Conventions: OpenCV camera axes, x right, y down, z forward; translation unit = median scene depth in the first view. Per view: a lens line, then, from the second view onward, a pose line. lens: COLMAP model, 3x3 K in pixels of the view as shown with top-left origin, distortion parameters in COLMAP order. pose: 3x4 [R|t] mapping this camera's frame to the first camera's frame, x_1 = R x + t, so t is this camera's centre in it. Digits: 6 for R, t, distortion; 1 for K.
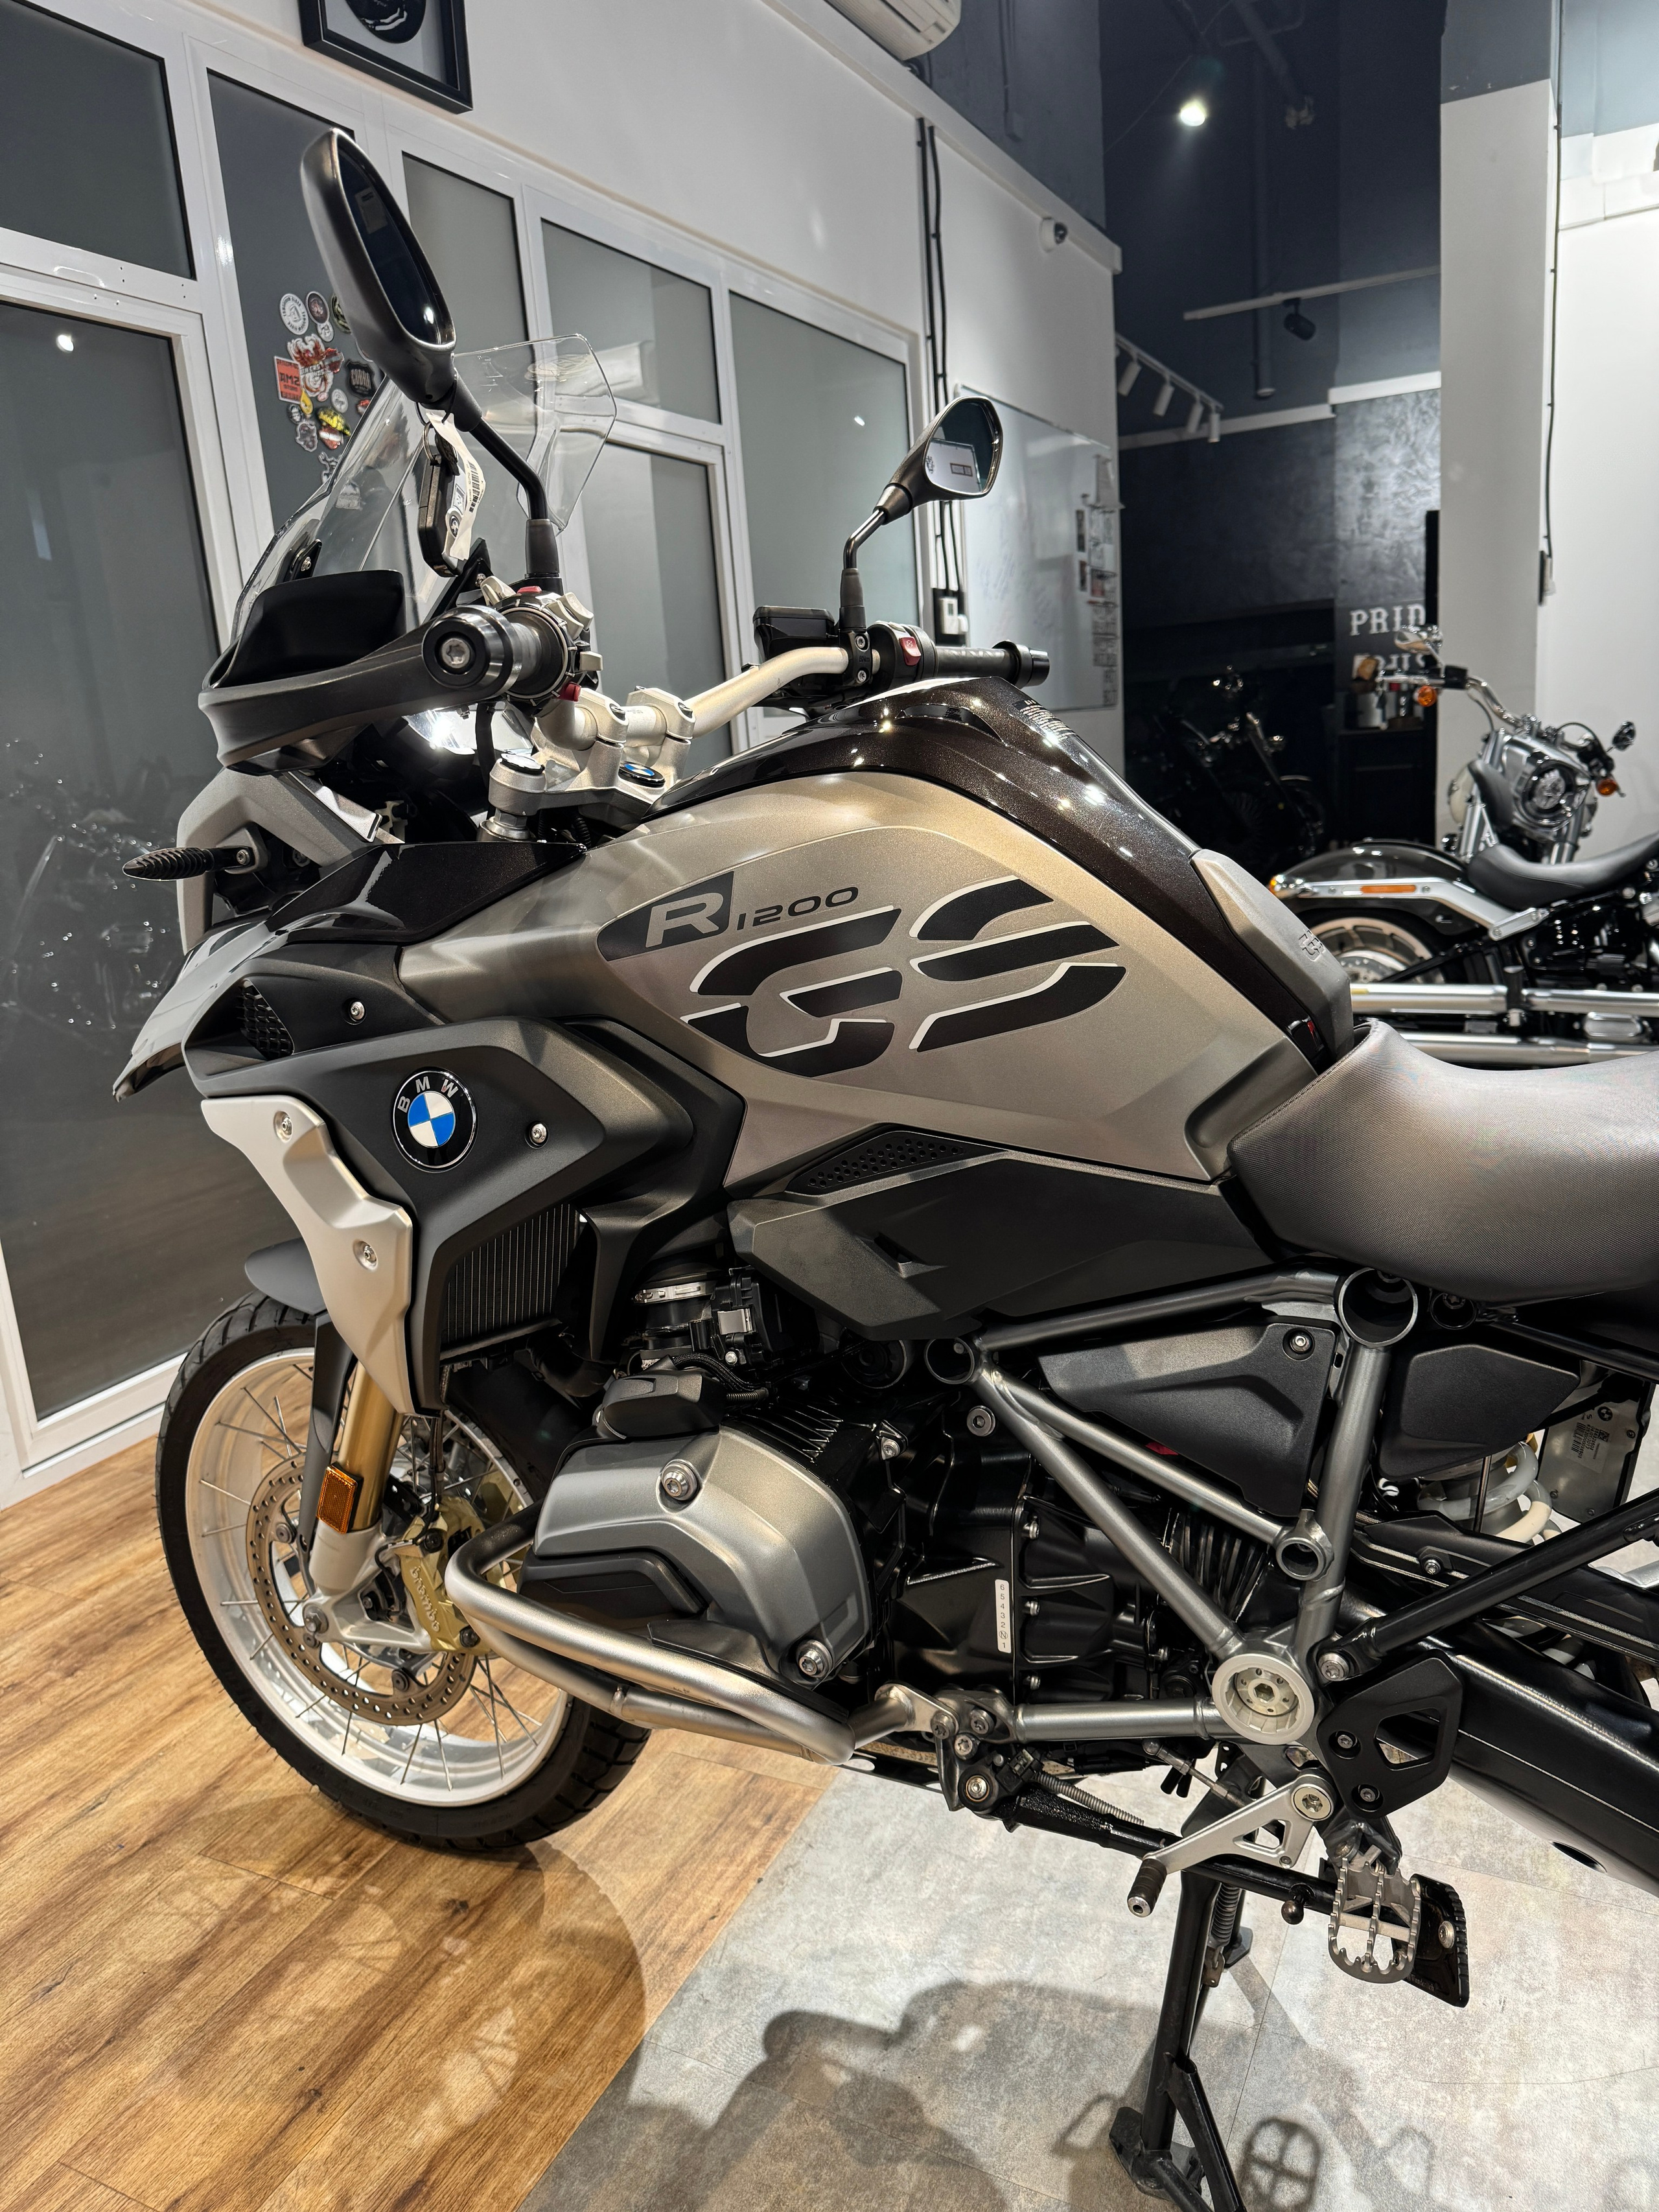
lens RADIAL K [[1576.8, 0, 833.9], [0, 1576.8, 1101.5], [0, 0, 1]] dist [0.003101, -0.005670]
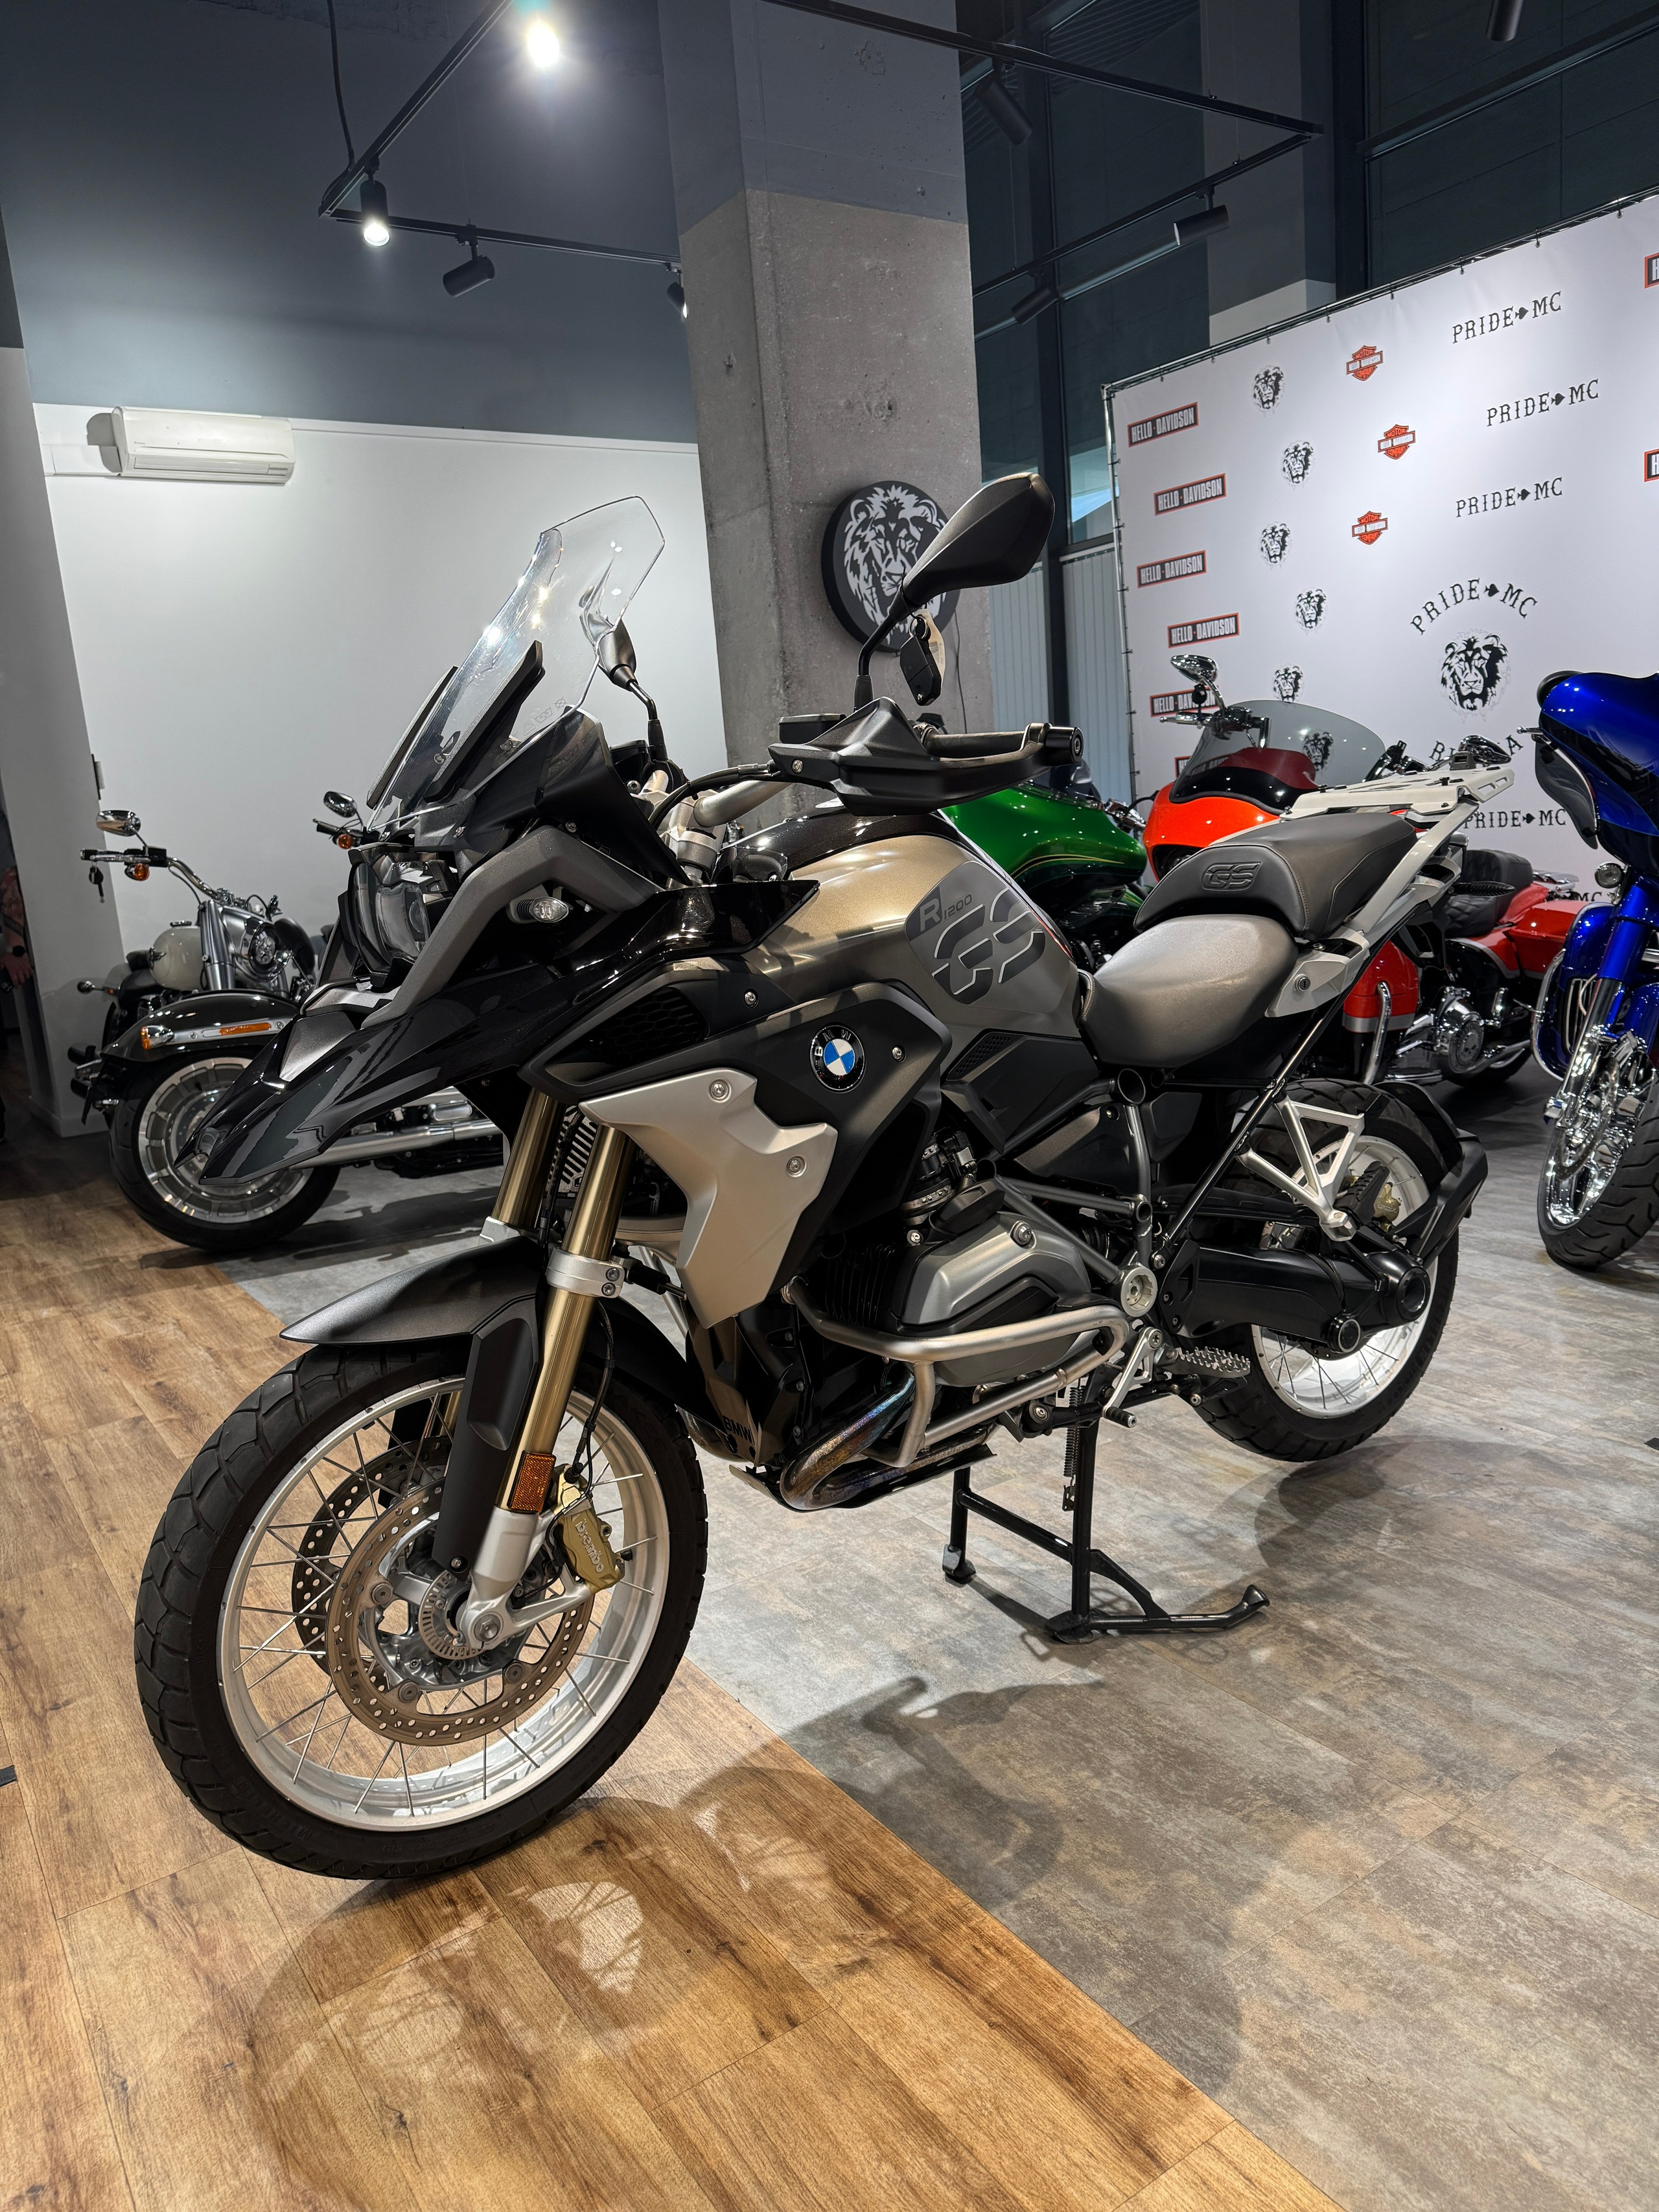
lens RADIAL K [[1562.0, 0, 835.4], [0, 1562.0, 1099.2], [0, 0, 1]] dist [0.053159, -0.080265]
pose [[0.493462, -0.122609, 0.861082, -1.098536], [0.231801, 0.972747, 0.005669, 0.029155], [-0.838310, 0.196802, 0.508435, 0.193690]]
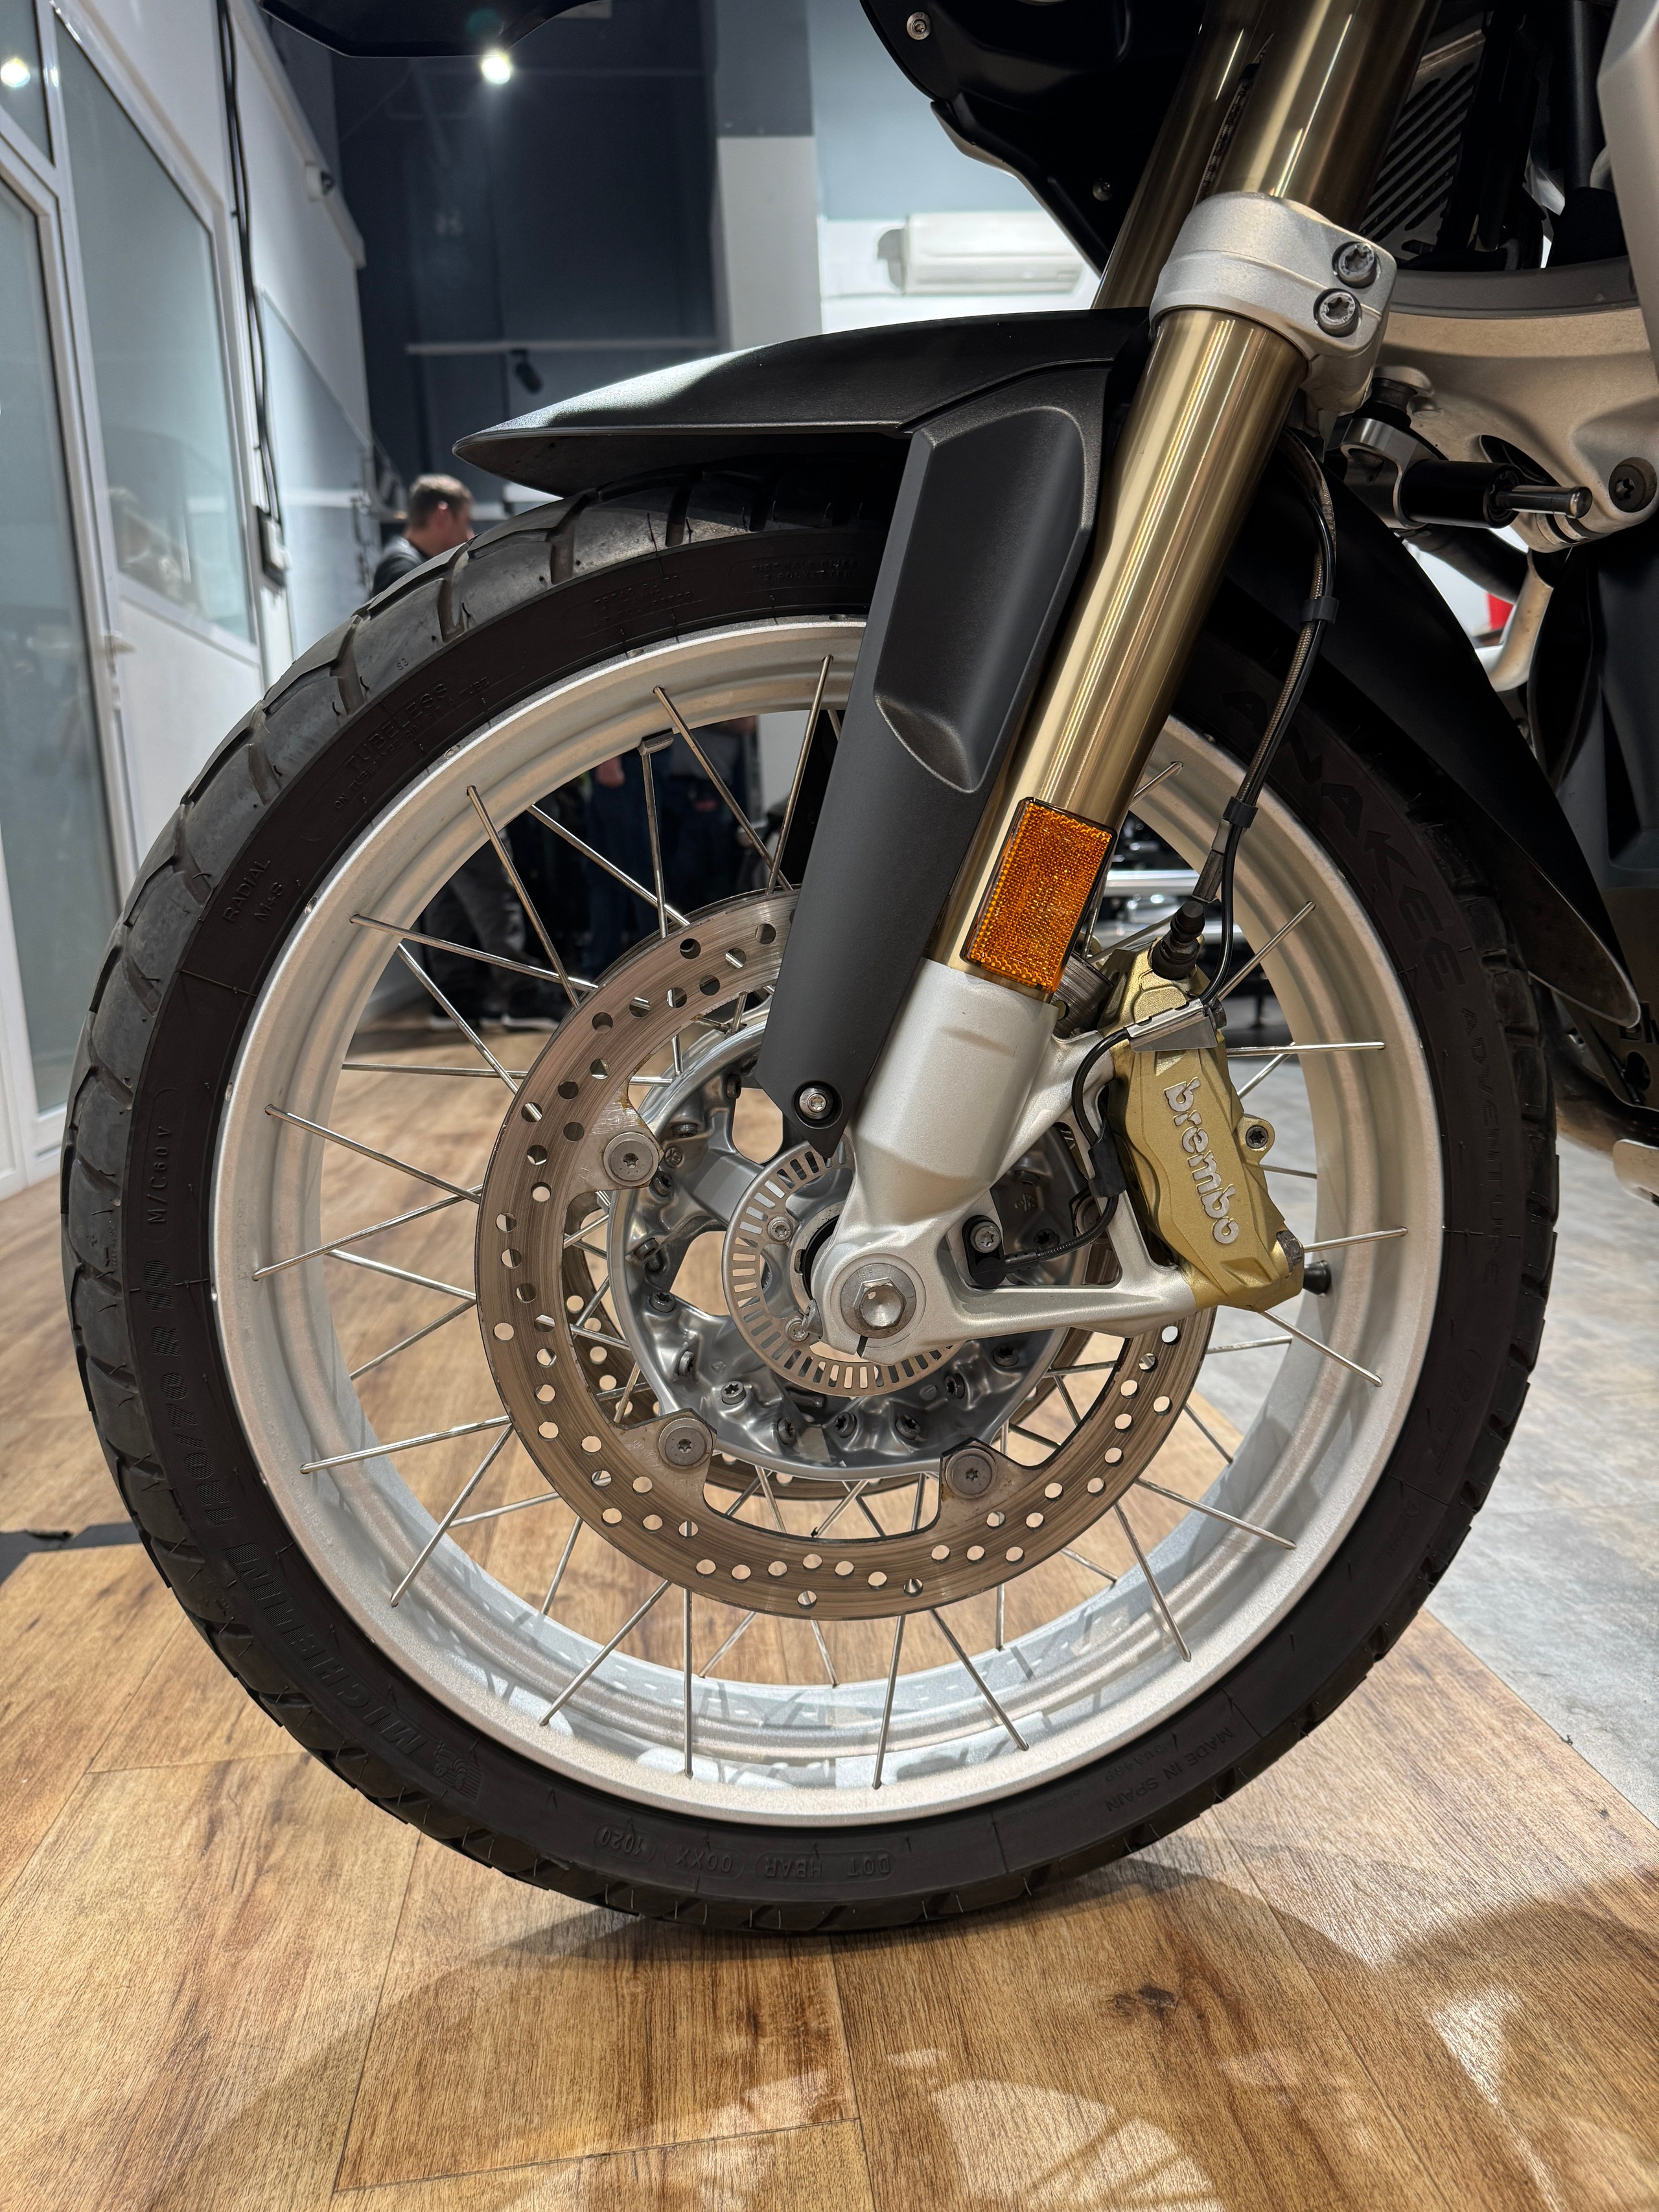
lens RADIAL K [[1586.3, 0, 843.1], [0, 1586.3, 1088.6], [0, 0, 1]] dist [-0.001115, -0.003535]
pose [[0.837026, -0.045513, 0.545267, -0.543734], [0.111649, 0.989775, -0.088774, 0.315305], [-0.535651, 0.135184, 0.833548, 0.694603]]
